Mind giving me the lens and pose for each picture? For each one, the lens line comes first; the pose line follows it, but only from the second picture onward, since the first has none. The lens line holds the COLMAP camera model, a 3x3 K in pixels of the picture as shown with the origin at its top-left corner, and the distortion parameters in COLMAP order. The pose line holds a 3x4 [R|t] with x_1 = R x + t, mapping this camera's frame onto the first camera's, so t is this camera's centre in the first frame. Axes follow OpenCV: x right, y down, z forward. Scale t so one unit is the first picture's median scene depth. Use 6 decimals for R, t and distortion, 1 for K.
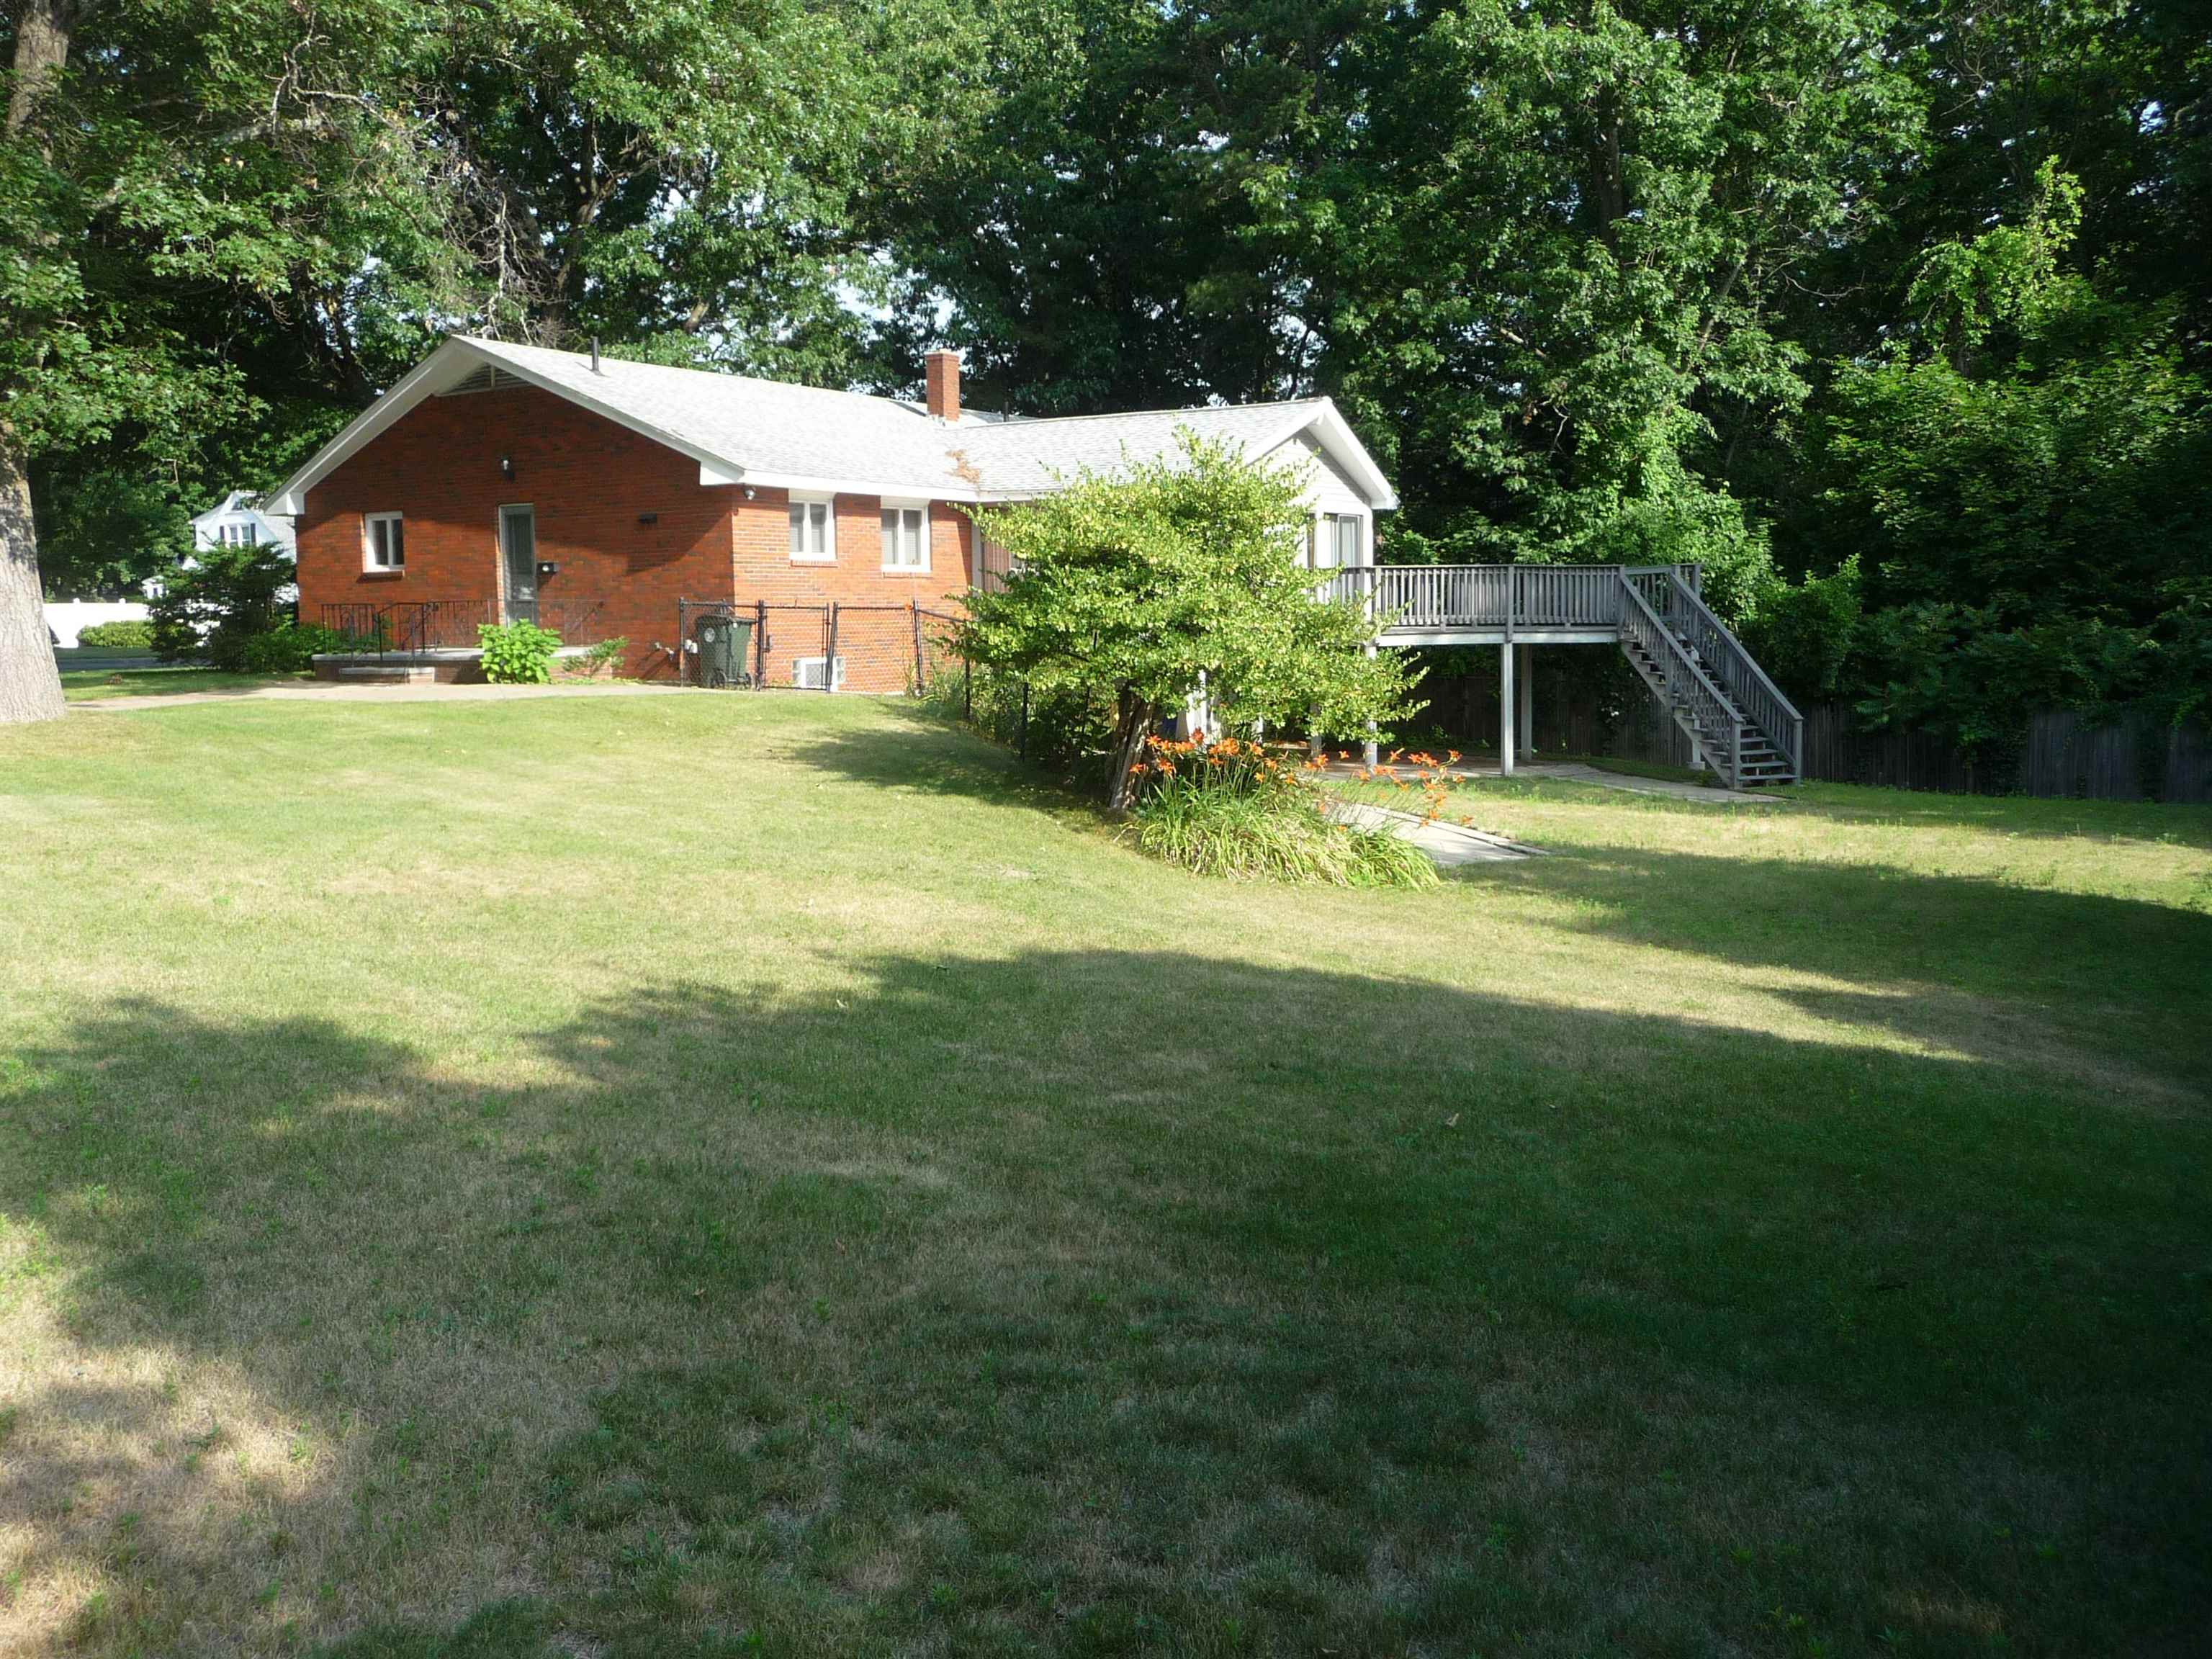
lens RADIAL K [[1845.1, 0, 1078.7], [0, 1845.1, 817.0], [0, 0, 1]] dist [-0.046097, 0.040346]
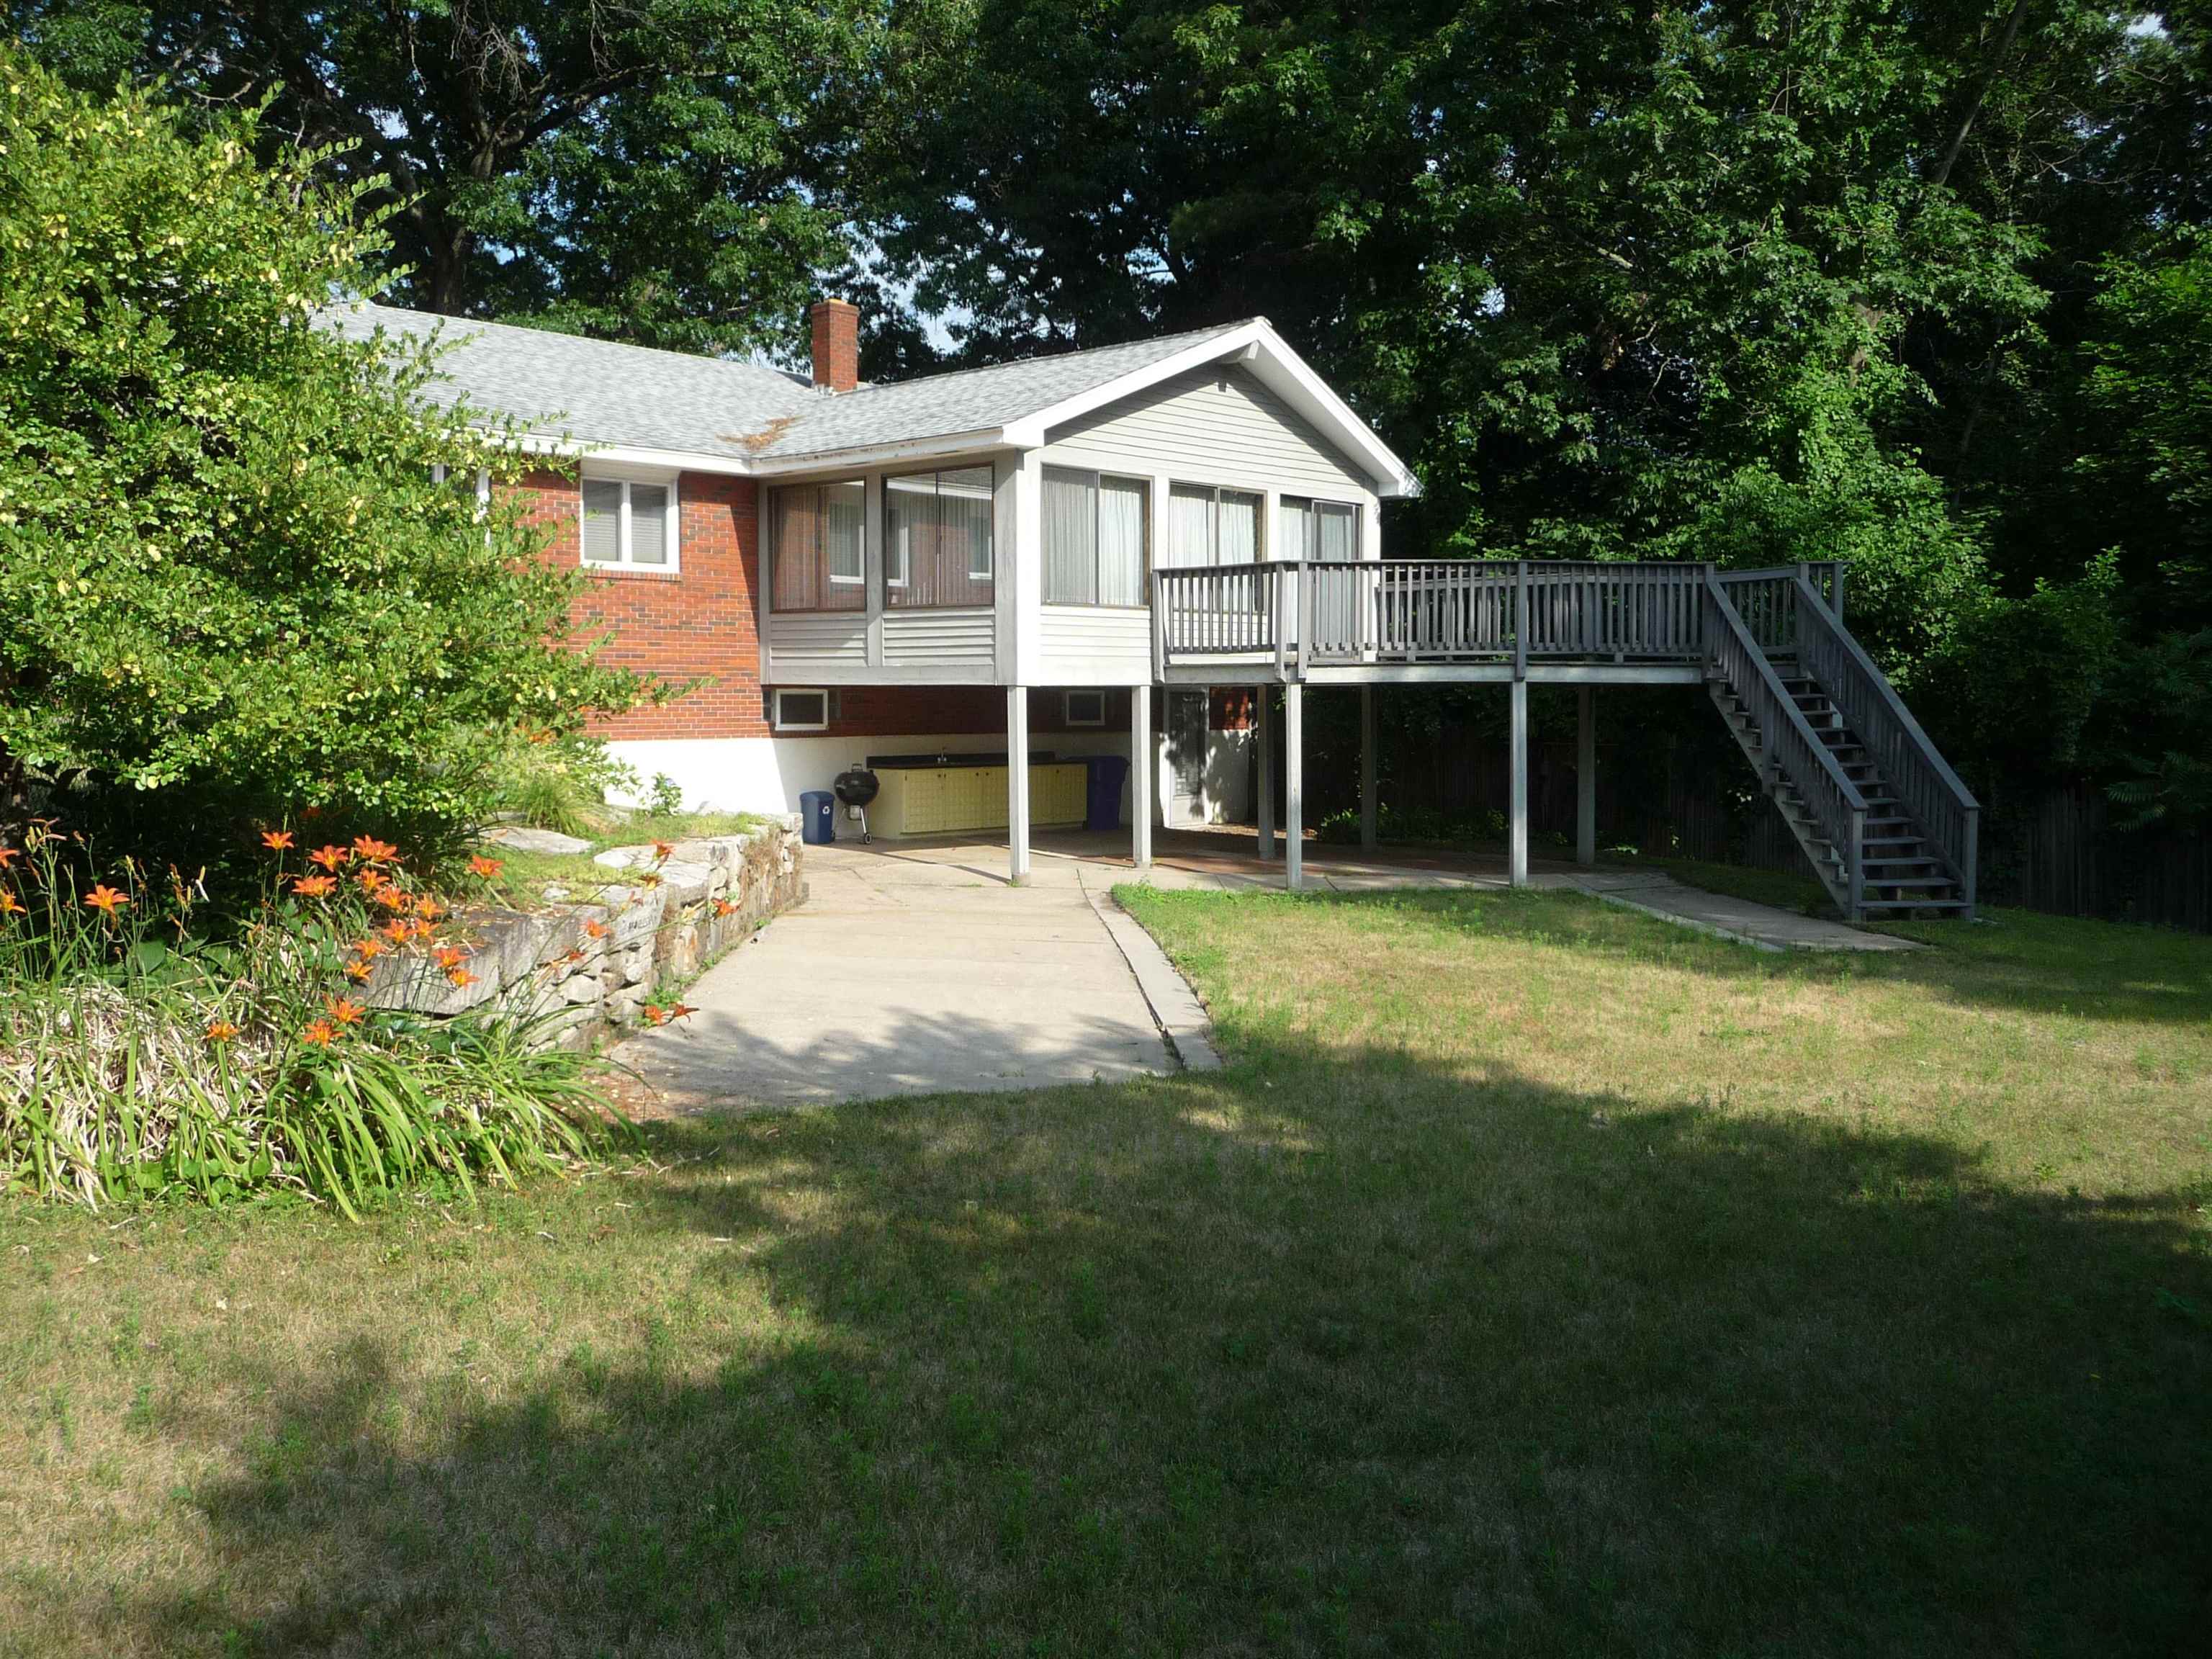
lens RADIAL K [[1814.8, 0, 1106.0], [0, 1814.8, 829.5], [0, 0, 1]] dist [-0.047025, 0.069760]
pose [[0.983882, 0.023544, -0.177259, 0.200660], [-0.029843, 0.999011, -0.032952, -0.017066], [0.176308, 0.037711, 0.983612, 0.344165]]
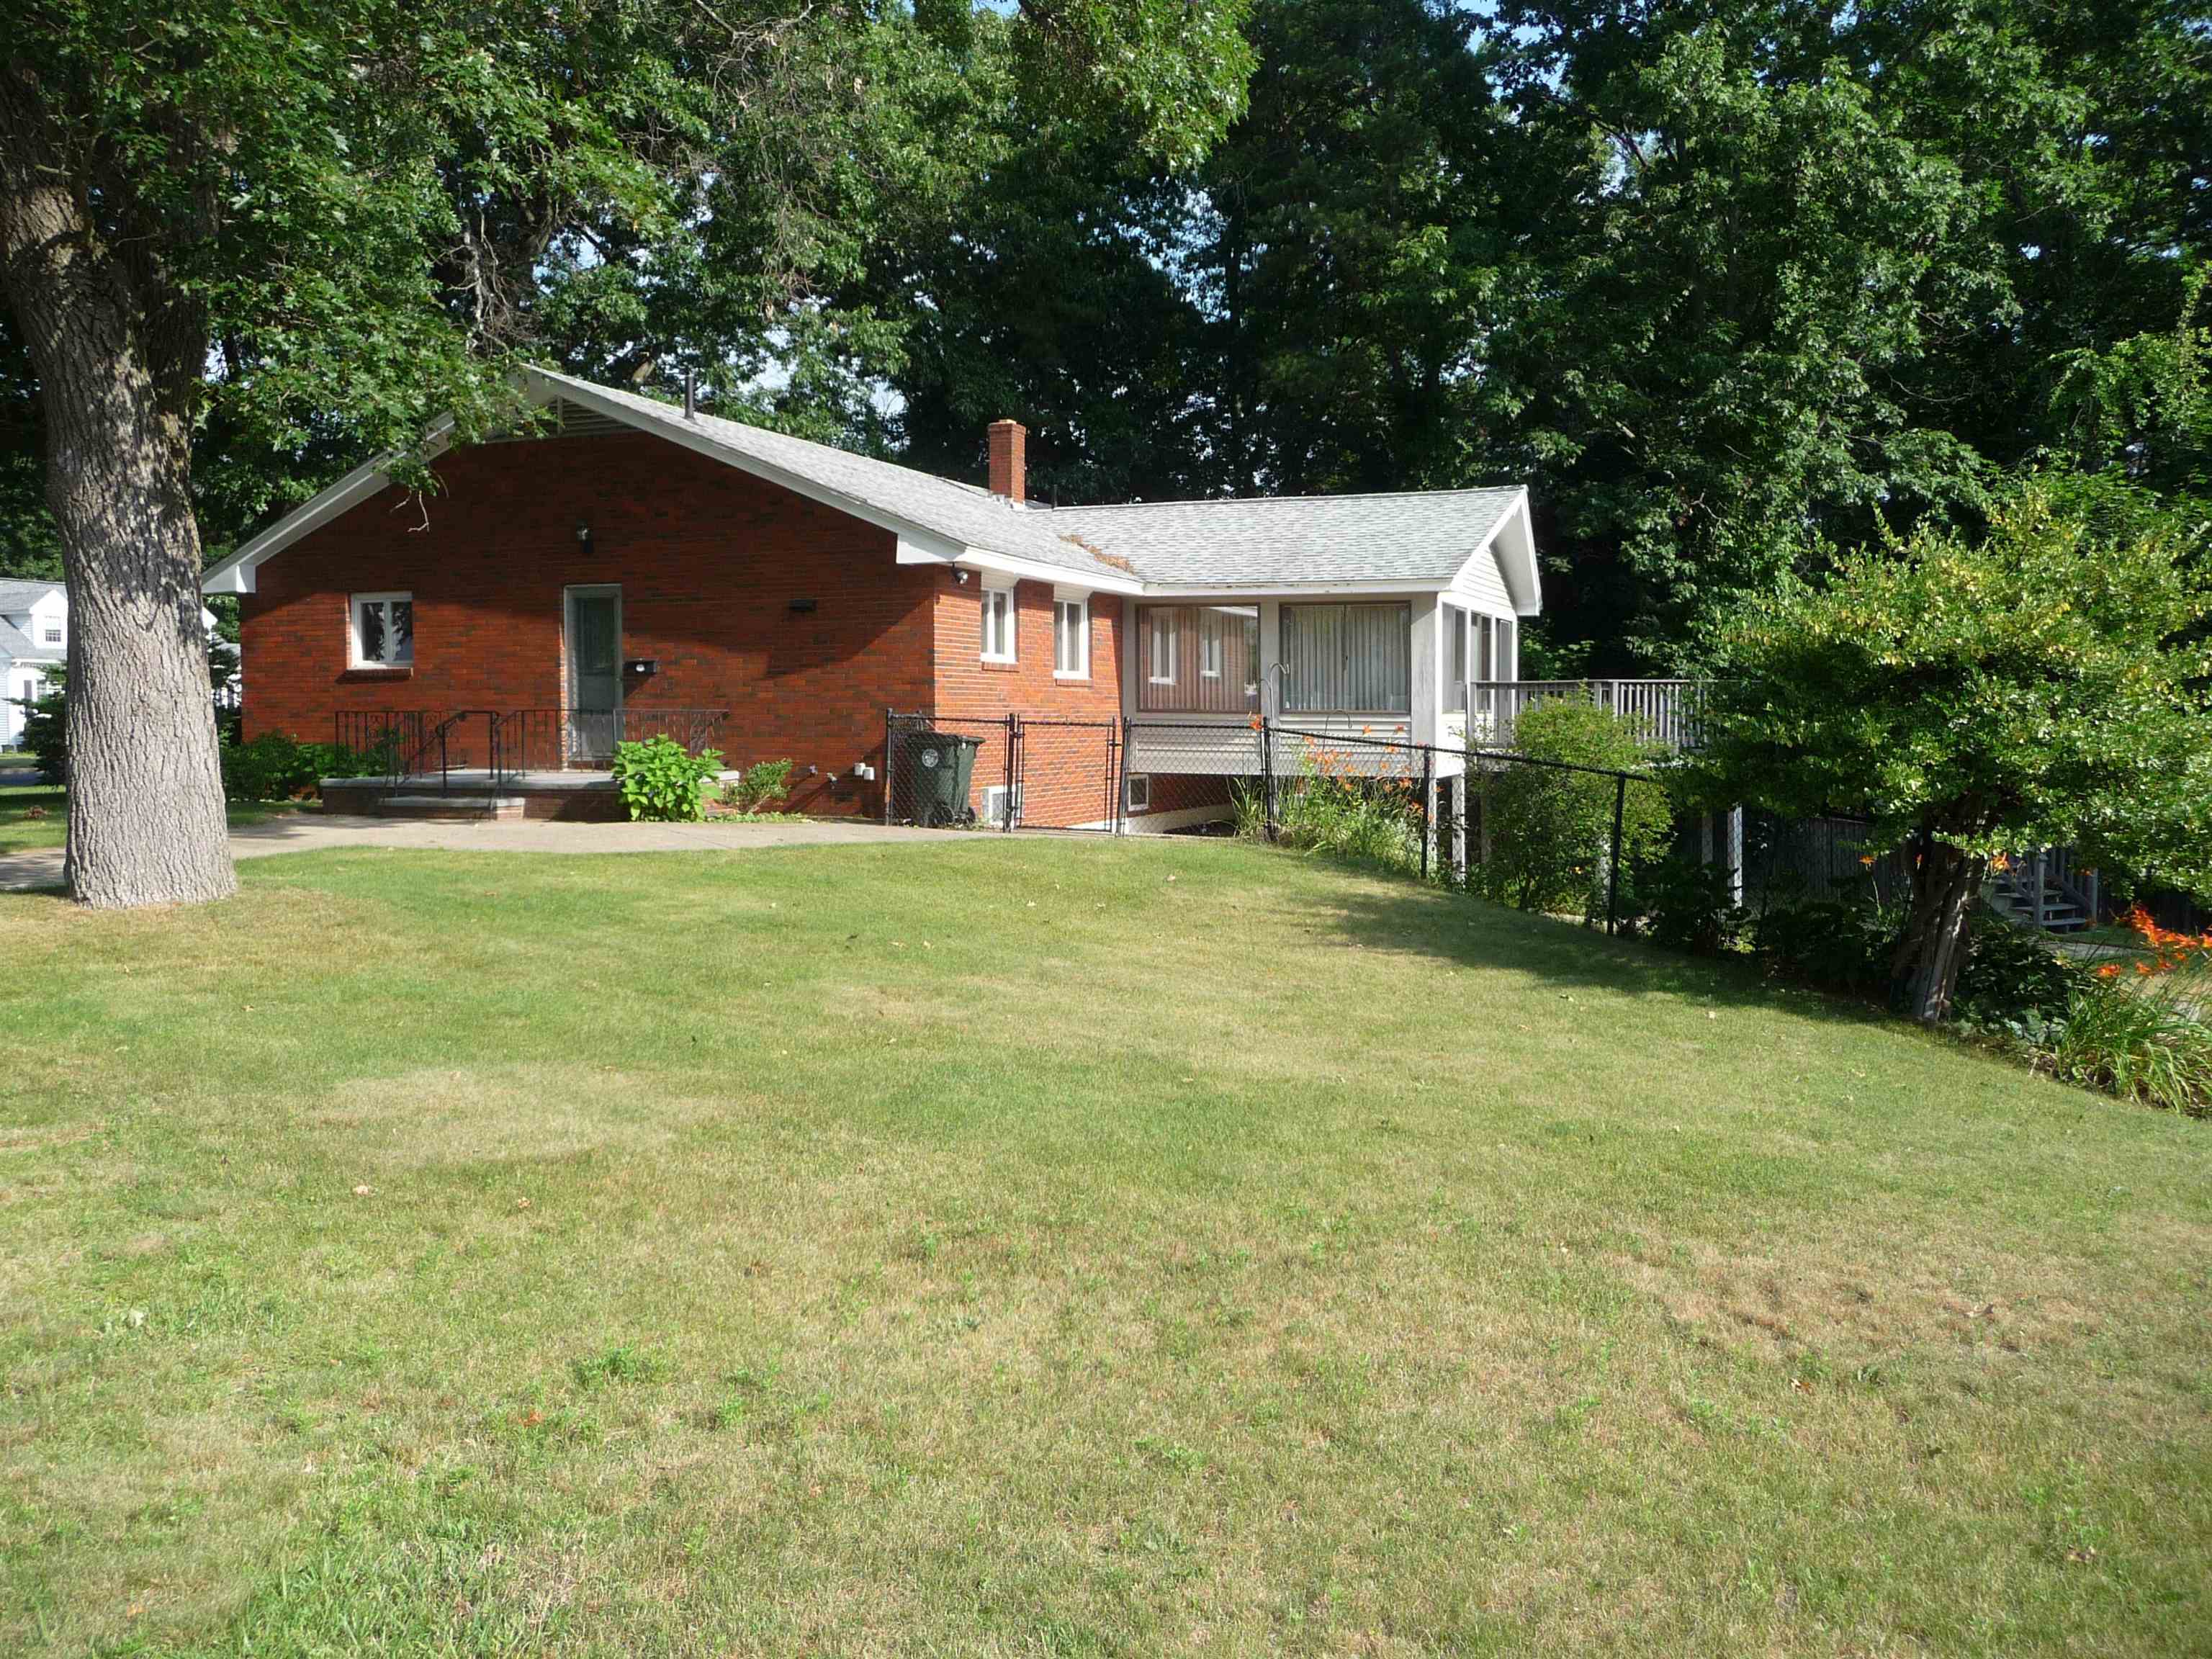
lens RADIAL K [[1845.1, 0, 1078.7], [0, 1845.1, 817.0], [0, 0, 1]] dist [-0.046097, 0.040346]
pose [[0.983360, -0.000151, 0.181667, -0.229171], [0.010892, 0.998250, -0.058132, -0.024185], [-0.181340, 0.059143, 0.981640, 0.197011]]
